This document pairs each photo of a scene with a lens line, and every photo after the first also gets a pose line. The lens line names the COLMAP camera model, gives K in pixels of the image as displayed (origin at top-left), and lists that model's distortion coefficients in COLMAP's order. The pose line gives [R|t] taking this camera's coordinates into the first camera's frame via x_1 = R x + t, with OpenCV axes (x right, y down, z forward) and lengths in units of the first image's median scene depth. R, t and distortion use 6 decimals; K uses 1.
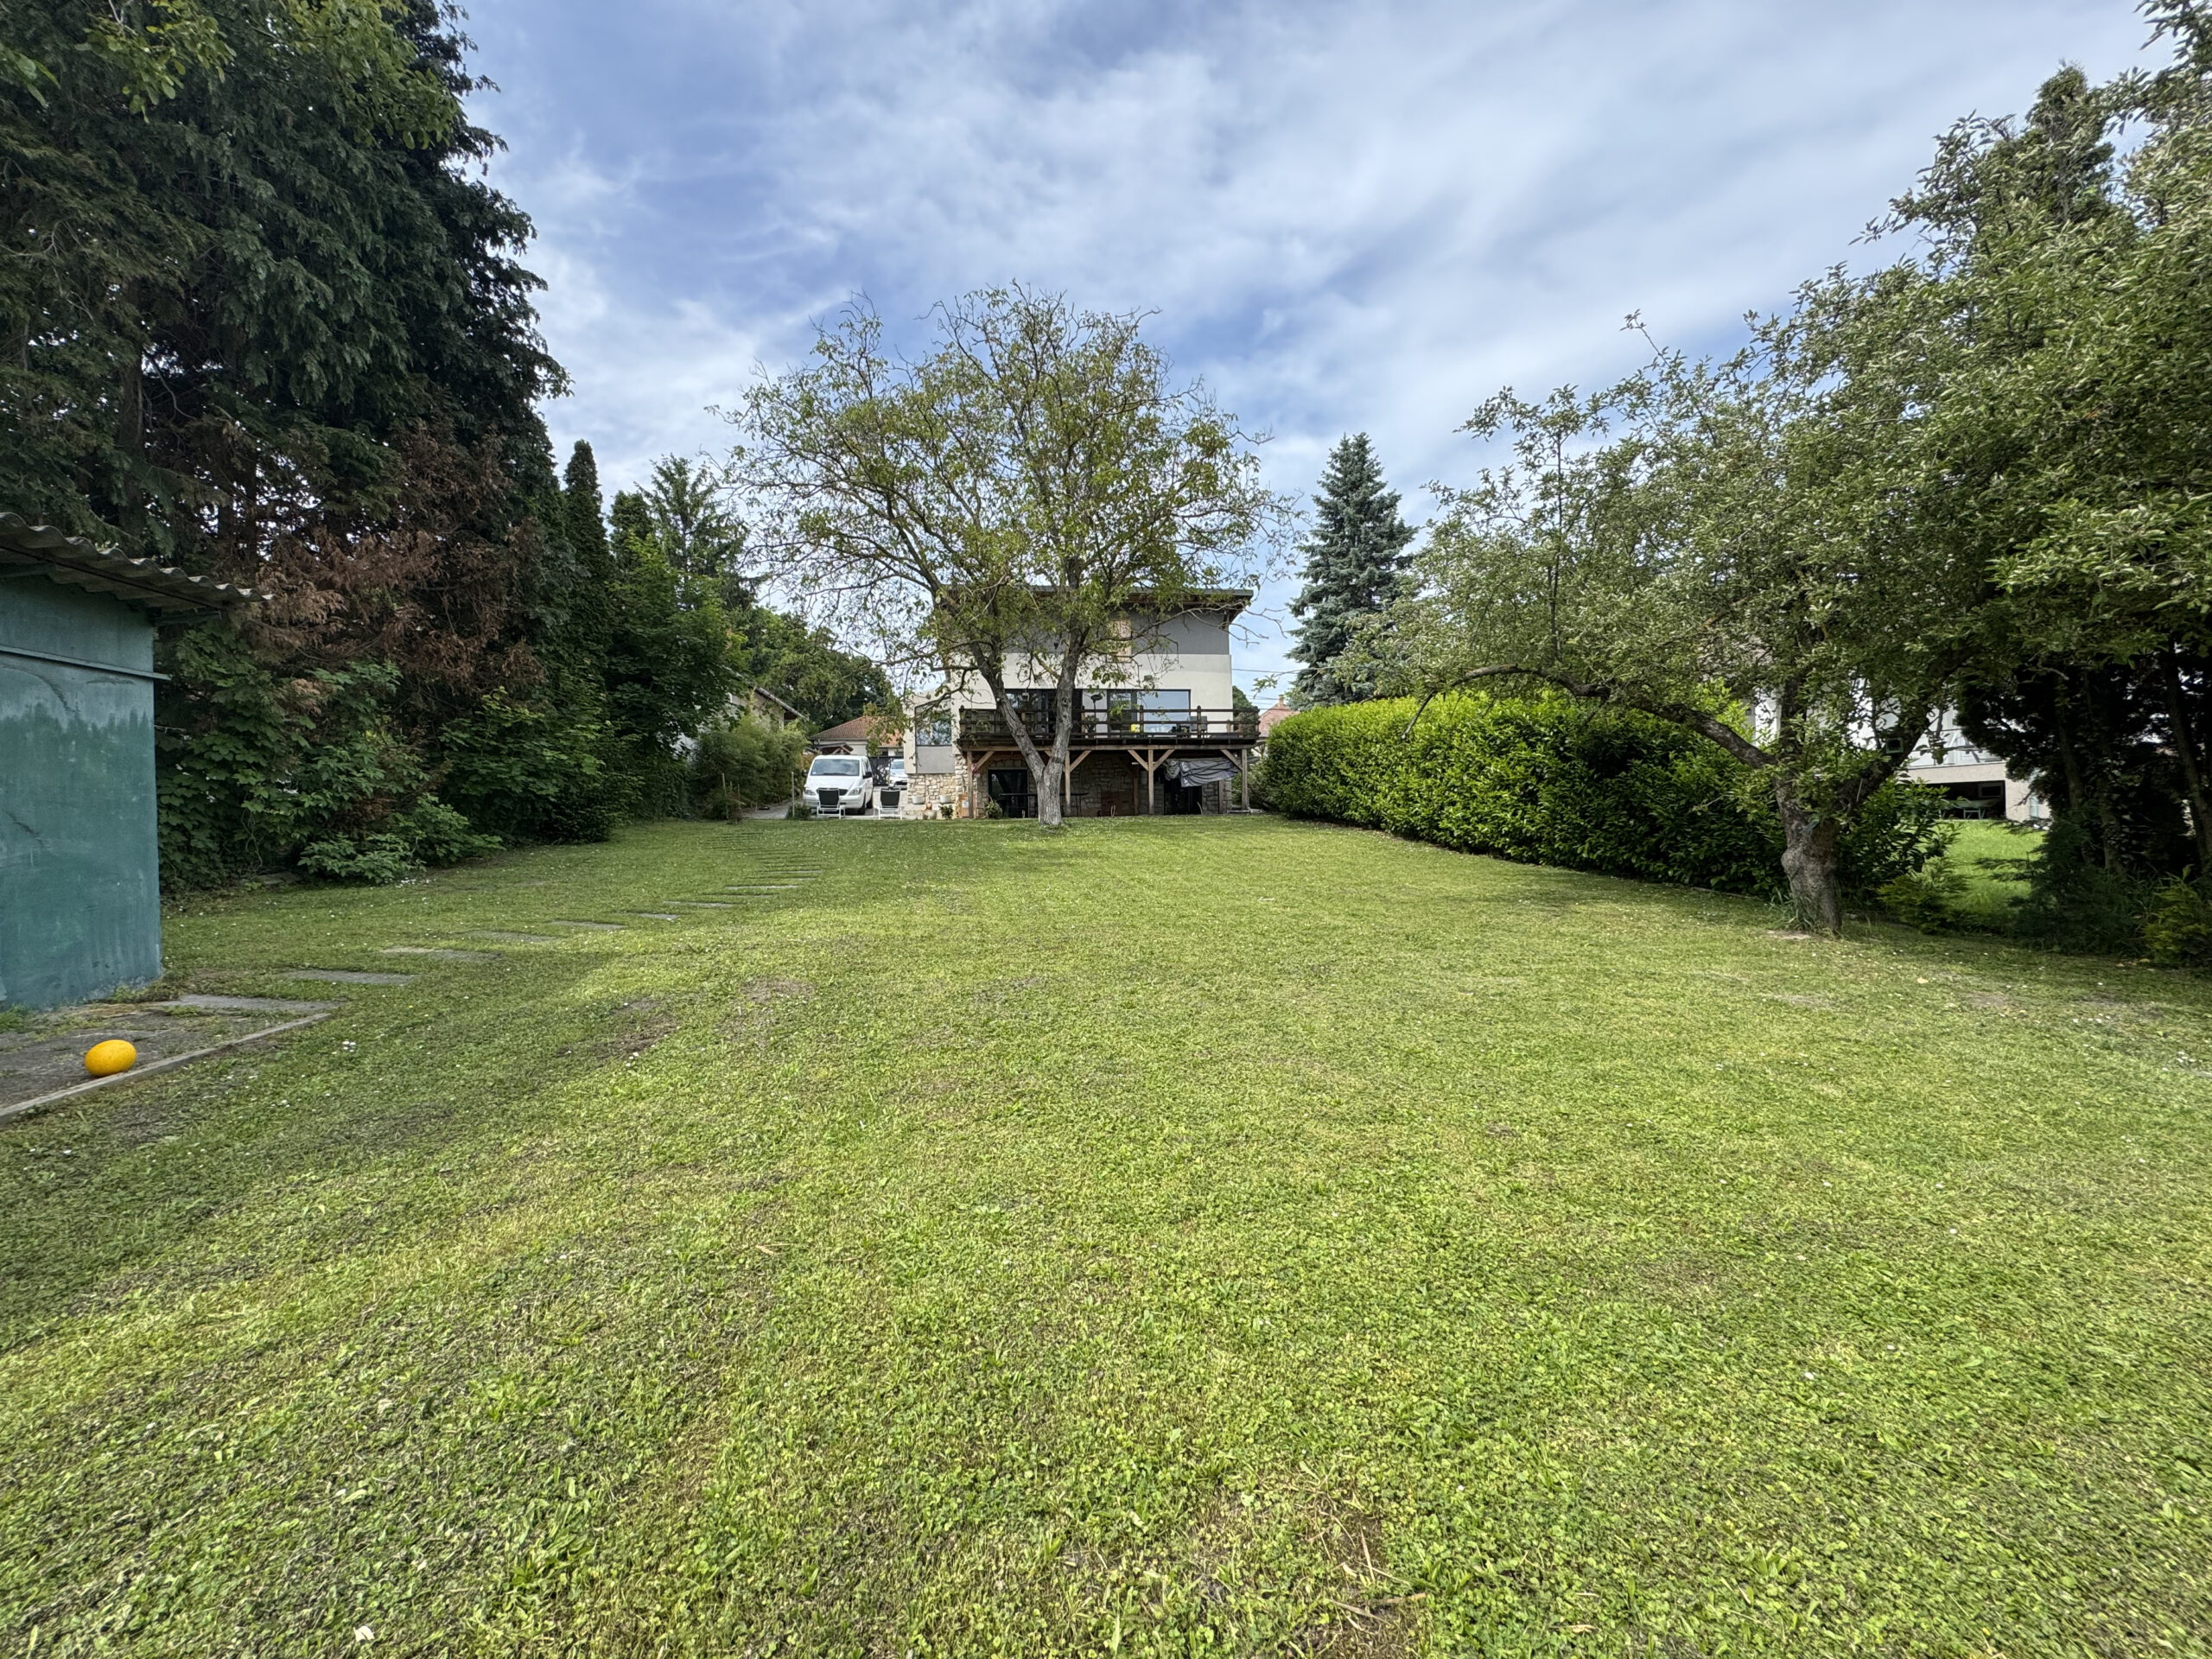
lens RADIAL K [[884.6, 0, 1103.4], [0, 884.6, 830.8], [0, 0, 1]] dist [-0.003446, -0.000071]
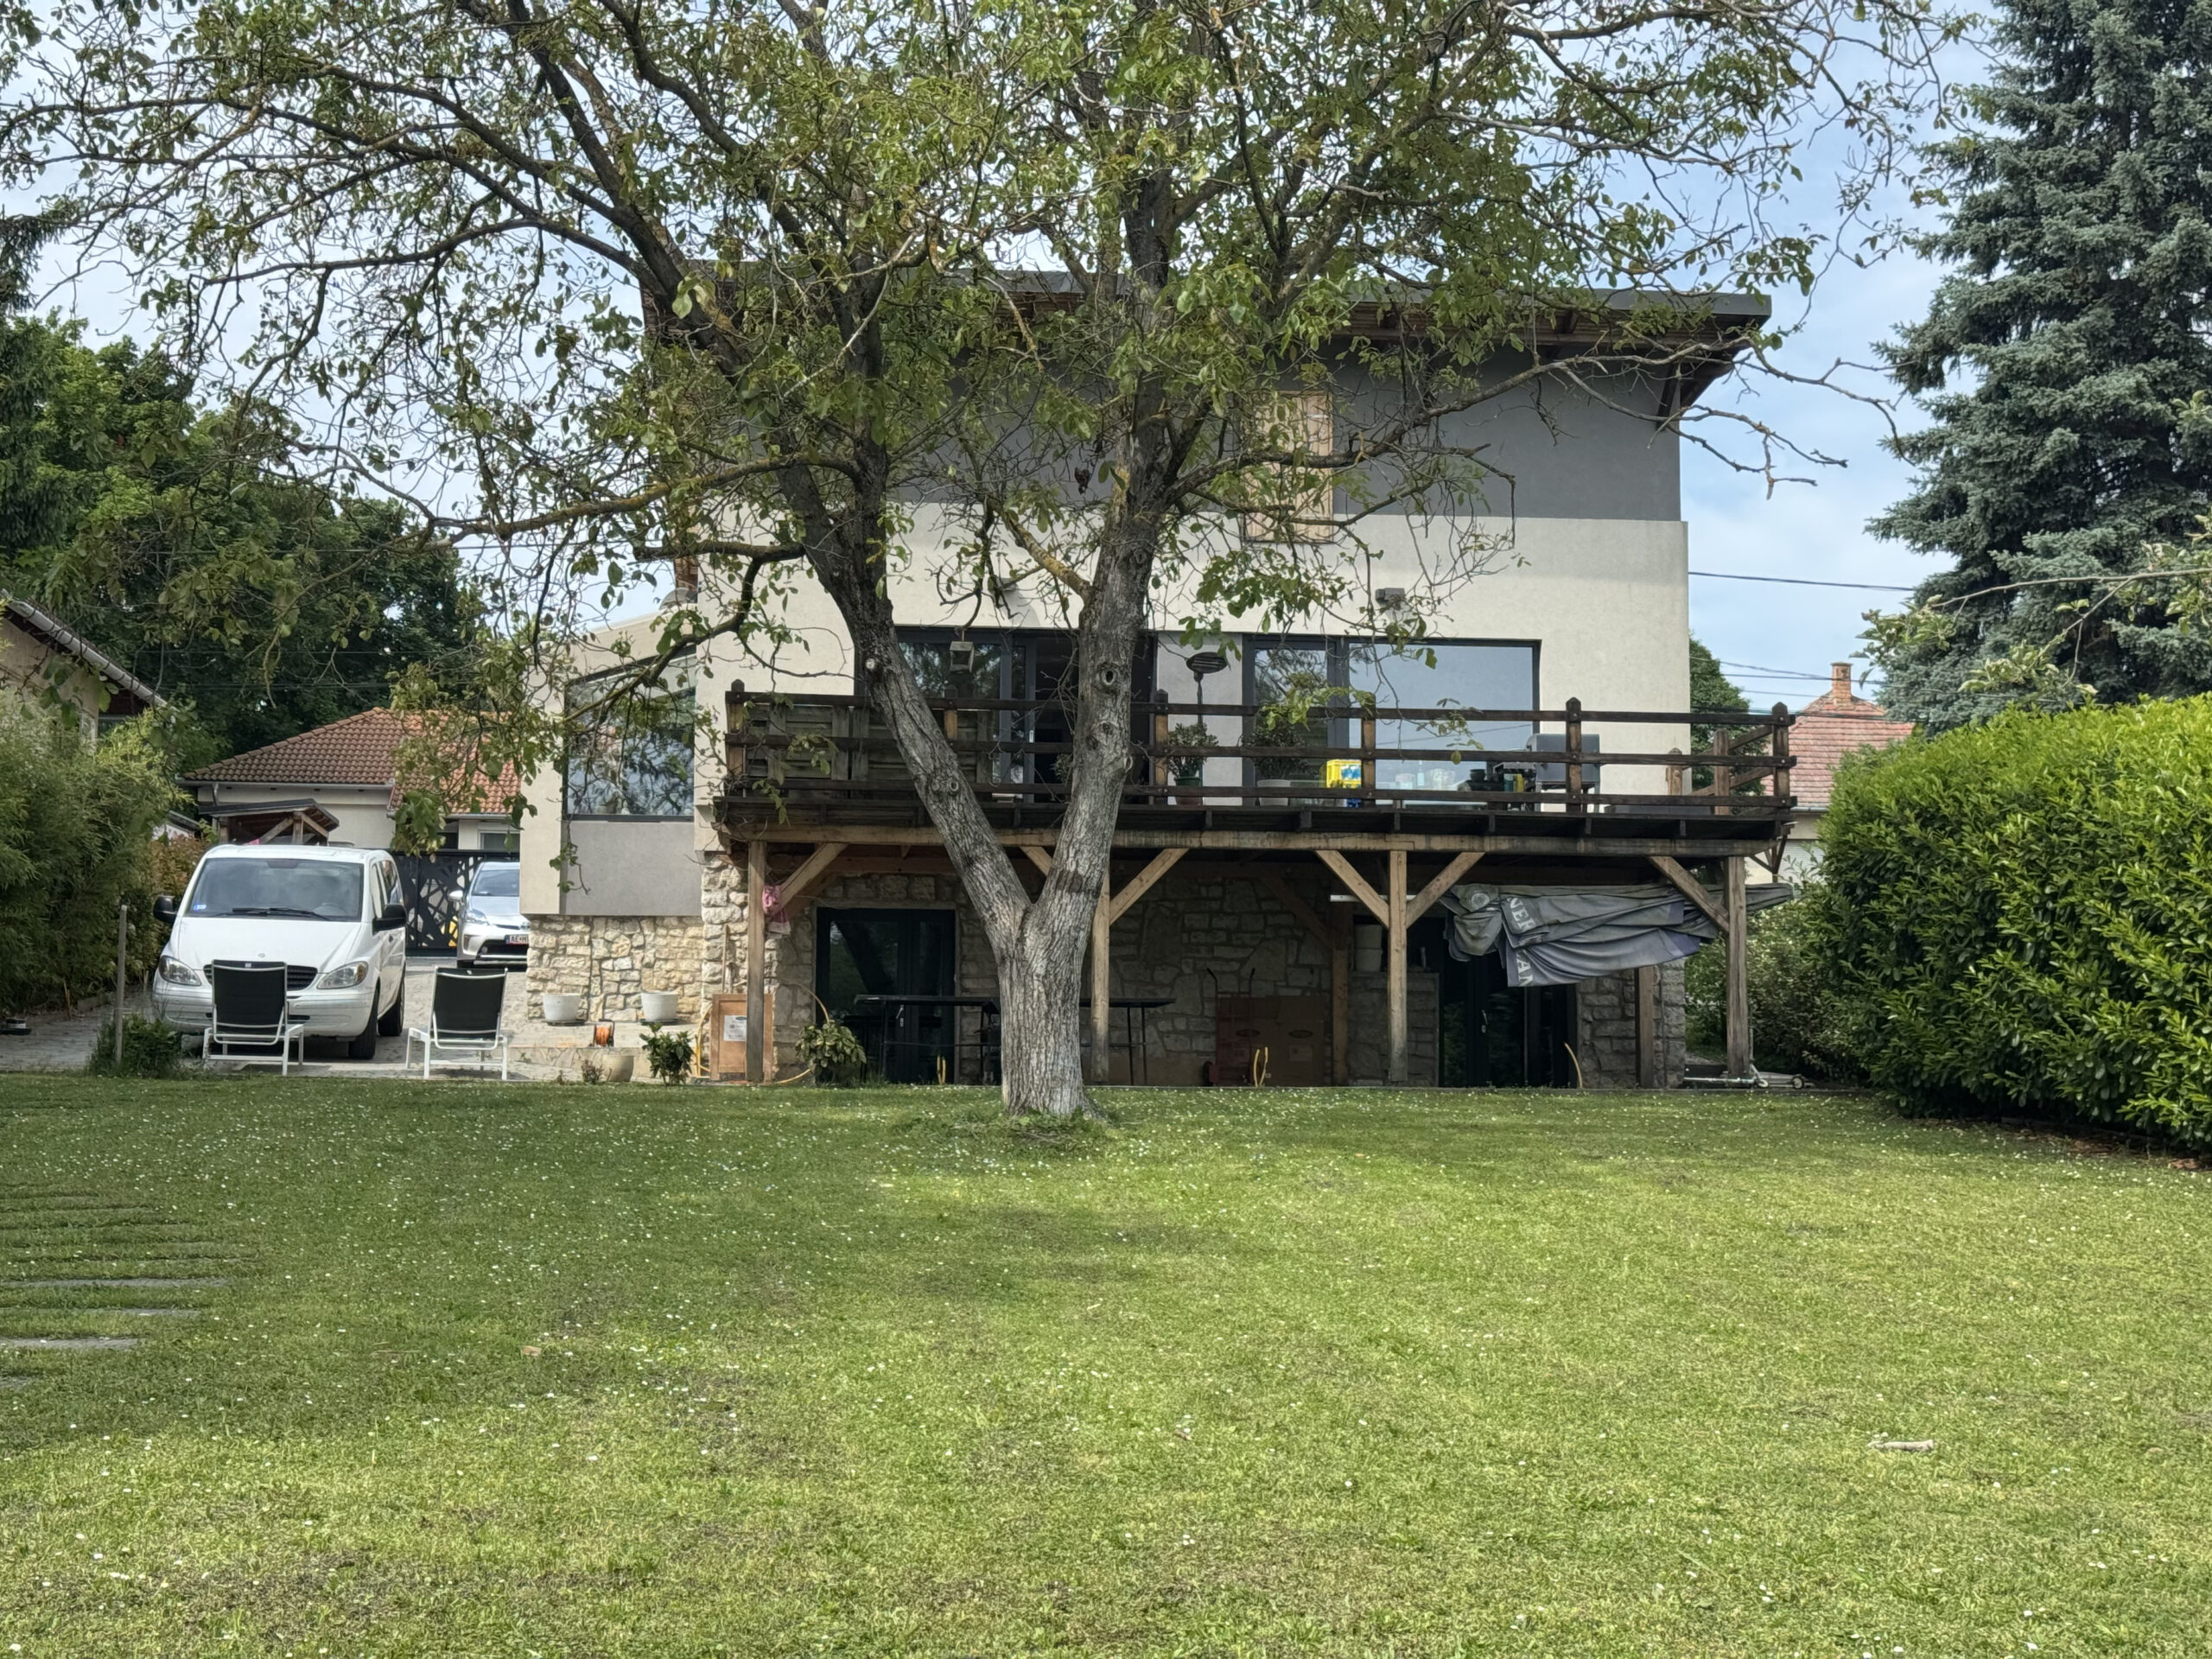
lens RADIAL K [[3092.5, 0, 1101.7], [0, 3092.5, 827.4], [0, 0, 1]] dist [0.135152, -0.079040]
pose [[0.999248, 0.022110, -0.031858, -0.010079], [-0.025041, 0.995186, -0.094755, -0.003692], [0.029610, 0.095481, 0.994991, 0.018258]]
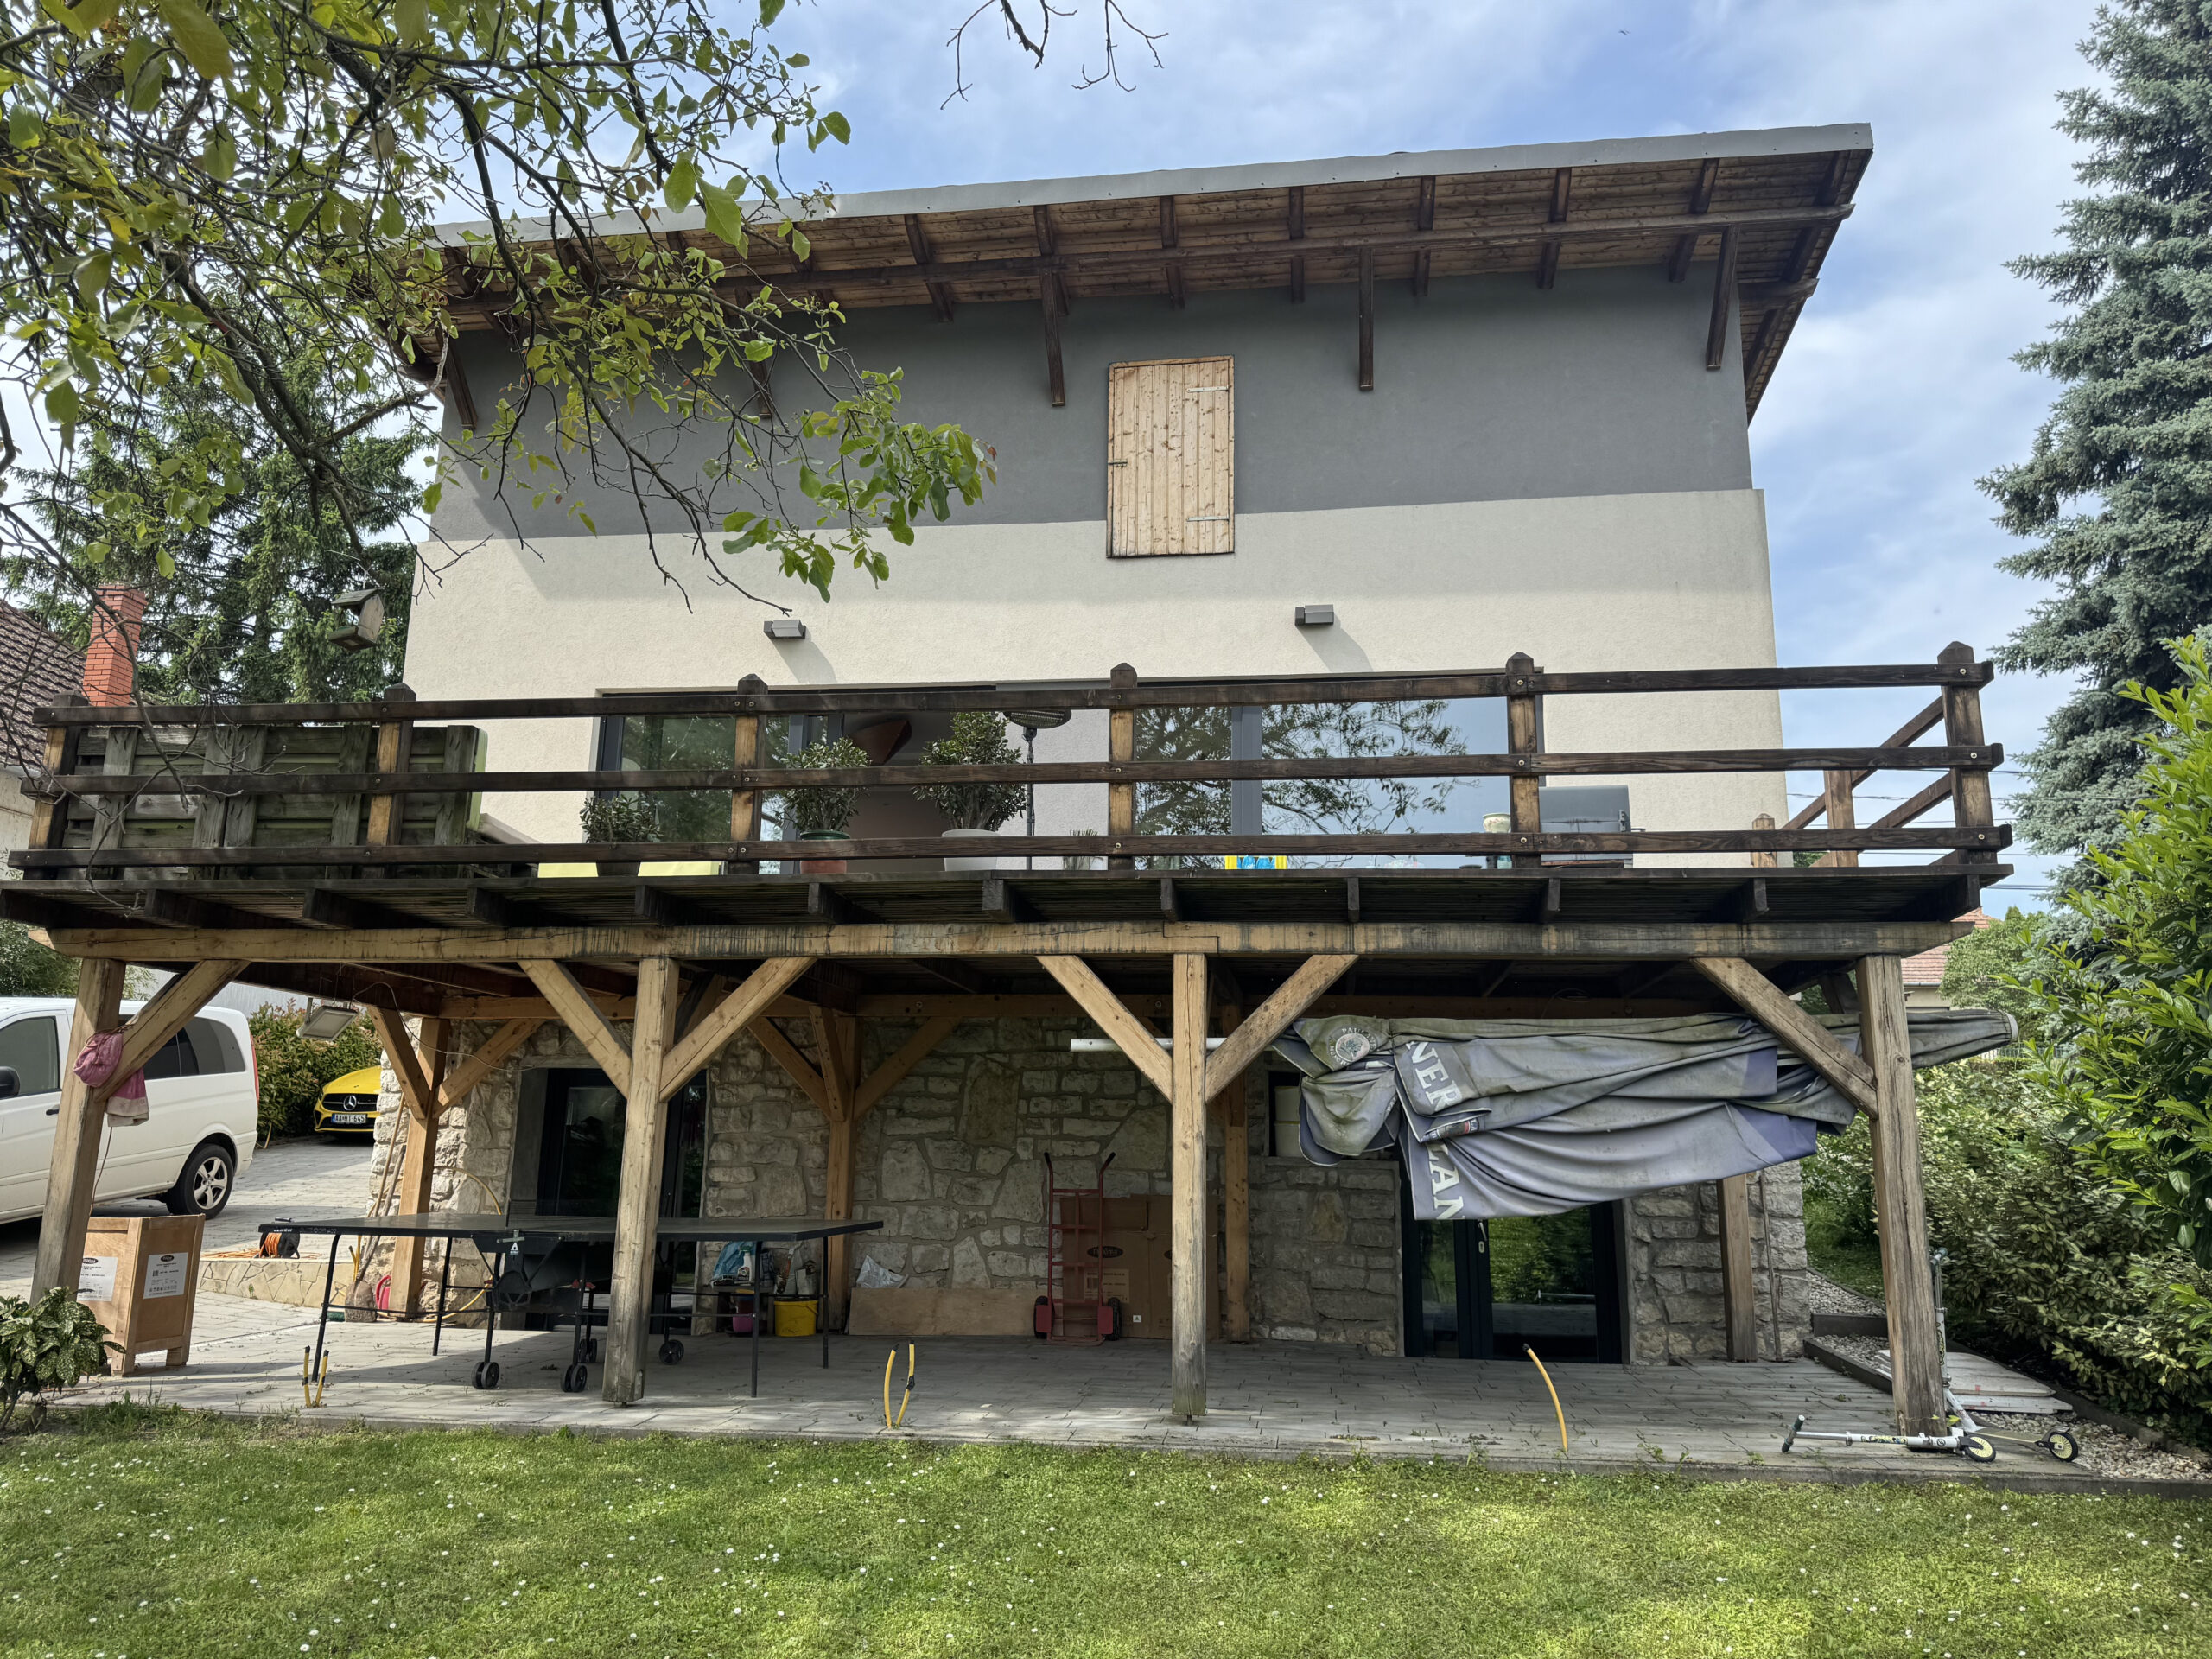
lens RADIAL K [[1541.7, 0, 1106.0], [0, 1541.7, 829.5], [0, 0, 1]] dist [0.062459, -0.083555]
pose [[0.961299, -0.022618, -0.274578, 0.117389], [-0.035440, 0.978193, -0.204651, -0.061304], [0.273219, 0.206462, 0.939534, 0.782495]]
